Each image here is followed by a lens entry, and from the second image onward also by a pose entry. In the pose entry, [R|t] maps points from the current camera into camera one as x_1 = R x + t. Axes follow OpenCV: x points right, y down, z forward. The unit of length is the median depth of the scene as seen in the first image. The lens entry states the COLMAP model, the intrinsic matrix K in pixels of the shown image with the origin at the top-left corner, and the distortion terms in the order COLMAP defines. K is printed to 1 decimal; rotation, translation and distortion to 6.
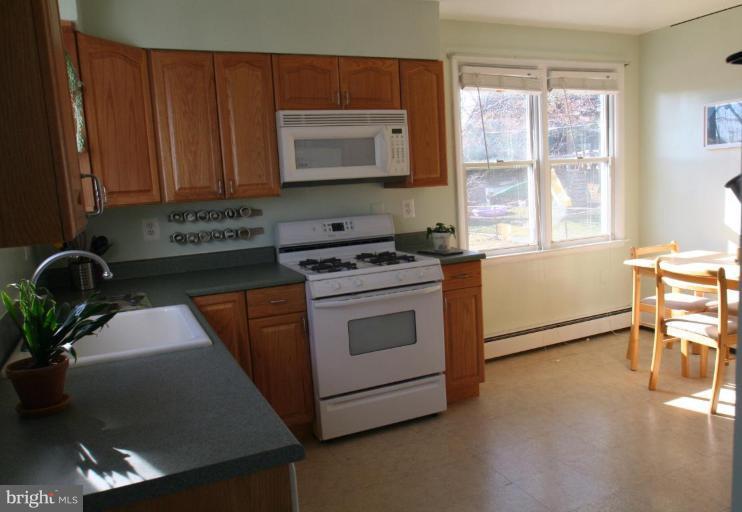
lens RADIAL K [[565.1, 0, 370.7], [0, 565.1, 254.0], [0, 0, 1]] dist [-0.005594, -0.001705]
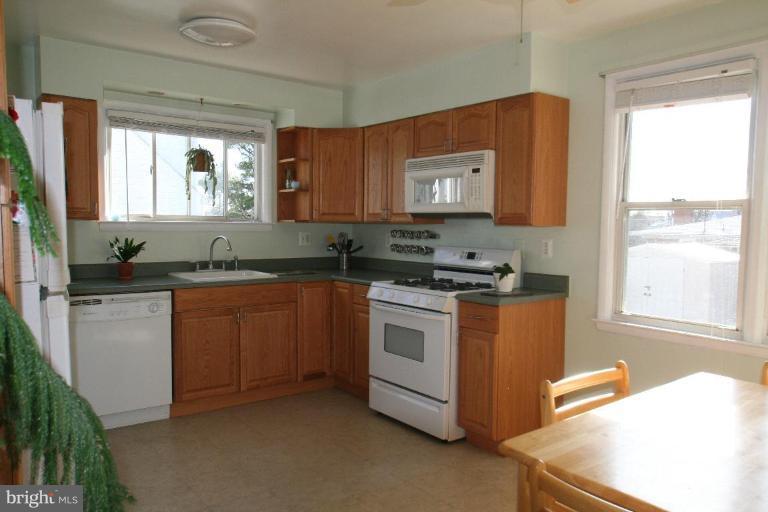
lens RADIAL K [[584.5, 0, 383.5], [0, 584.5, 258.5], [0, 0, 1]] dist [-0.000395, 0.000191]
pose [[0.234432, 0.121559, -0.964502, 1.107685], [-0.151888, 0.984547, 0.087167, -0.127120], [0.960194, 0.126061, 0.249273, 0.593216]]
